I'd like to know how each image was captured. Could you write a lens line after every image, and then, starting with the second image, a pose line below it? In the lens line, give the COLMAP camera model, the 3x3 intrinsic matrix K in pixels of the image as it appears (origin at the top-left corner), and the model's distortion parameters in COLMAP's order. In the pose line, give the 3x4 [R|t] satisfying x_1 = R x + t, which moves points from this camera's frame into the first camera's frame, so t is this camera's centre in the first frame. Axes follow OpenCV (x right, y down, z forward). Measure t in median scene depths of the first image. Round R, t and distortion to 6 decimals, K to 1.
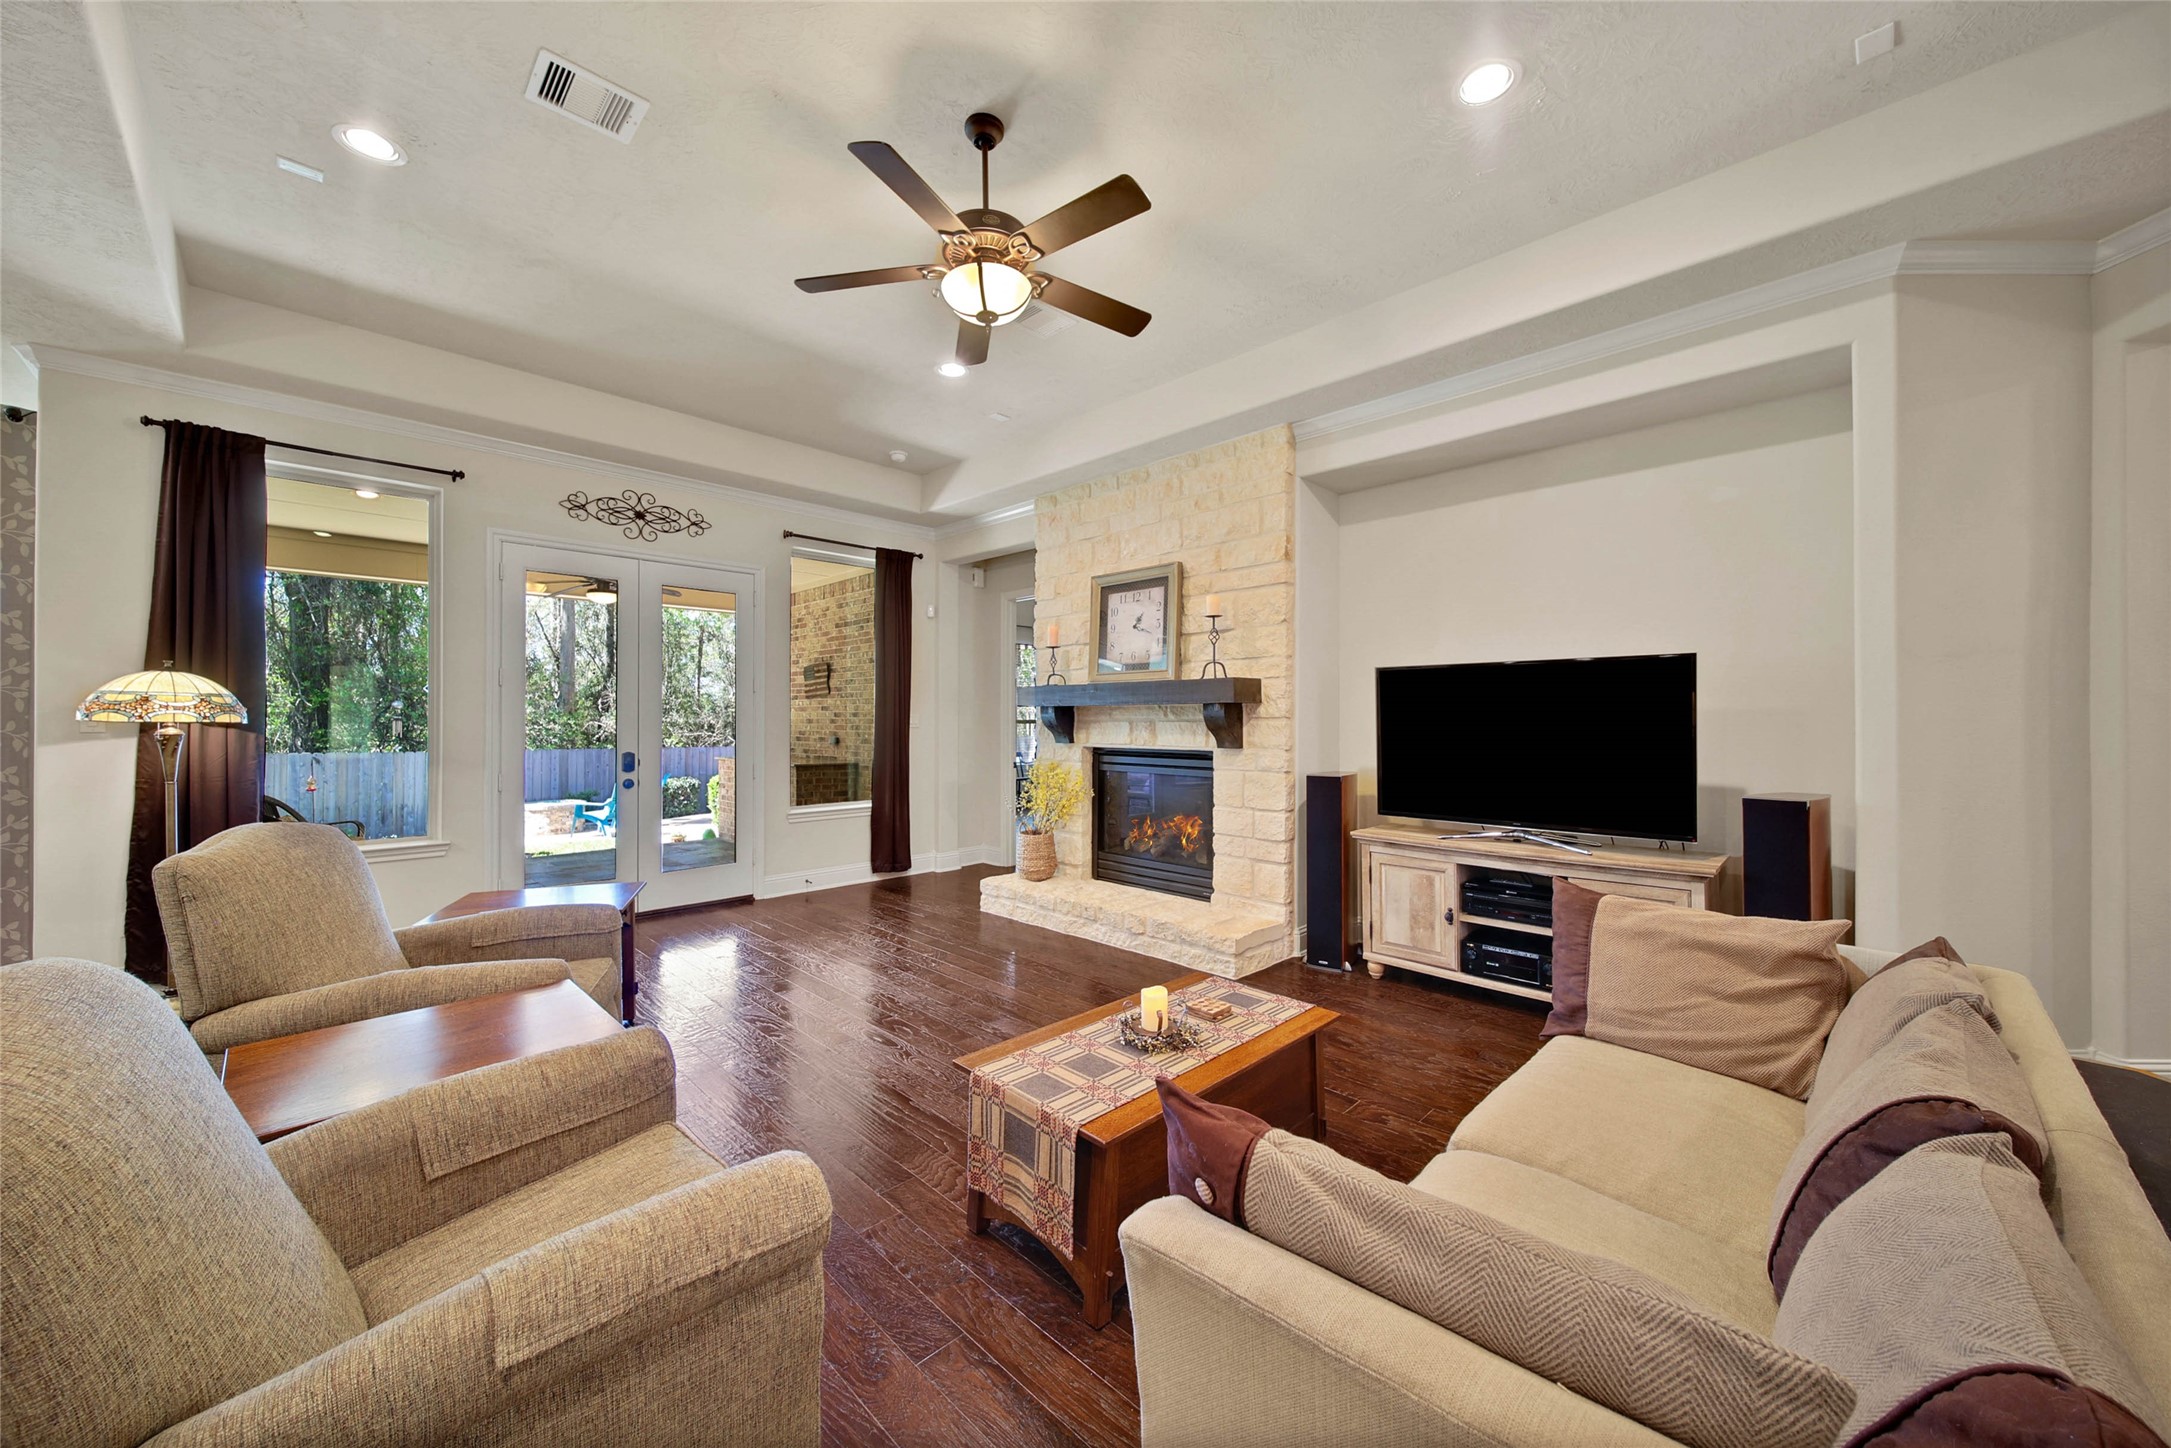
lens RADIAL K [[790.8, 0, 1072.2], [0, 790.8, 722.9], [0, 0, 1]] dist [0.000444, -0.001464]
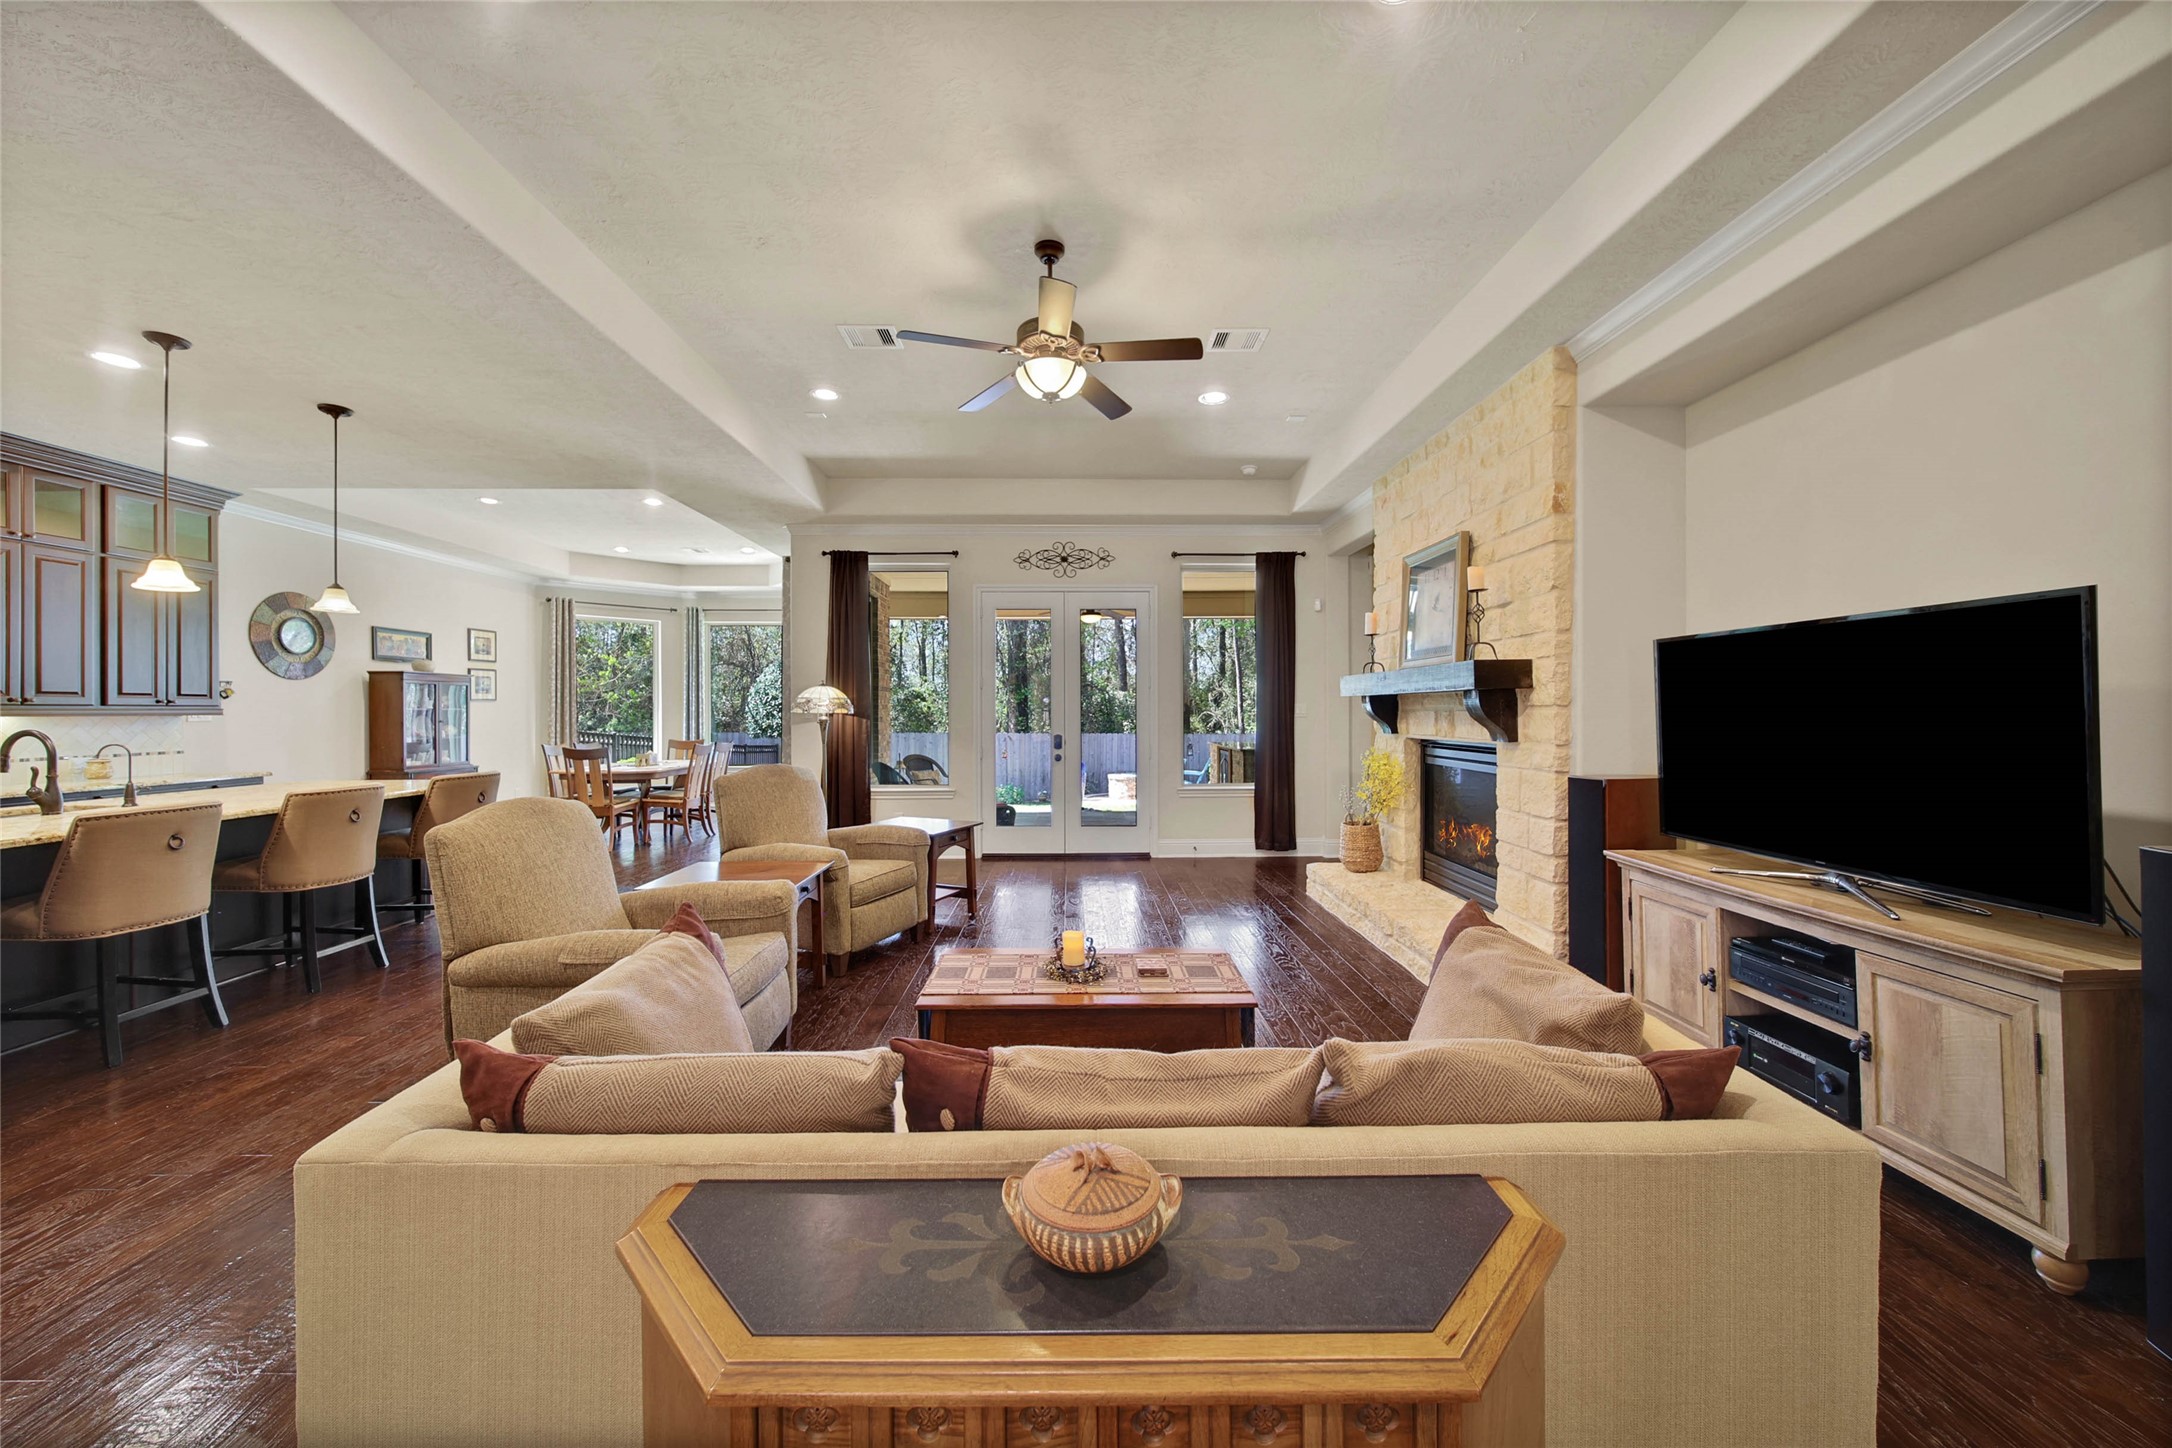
lens RADIAL K [[777.5, 0, 1088.8], [0, 777.5, 703.2], [0, 0, 1]] dist [0.001862, -0.001709]
pose [[0.726225, -0.011035, -0.687369, 0.438111], [0.003308, 0.999916, -0.012558, -0.000045], [0.687449, 0.006846, 0.726200, 0.074499]]
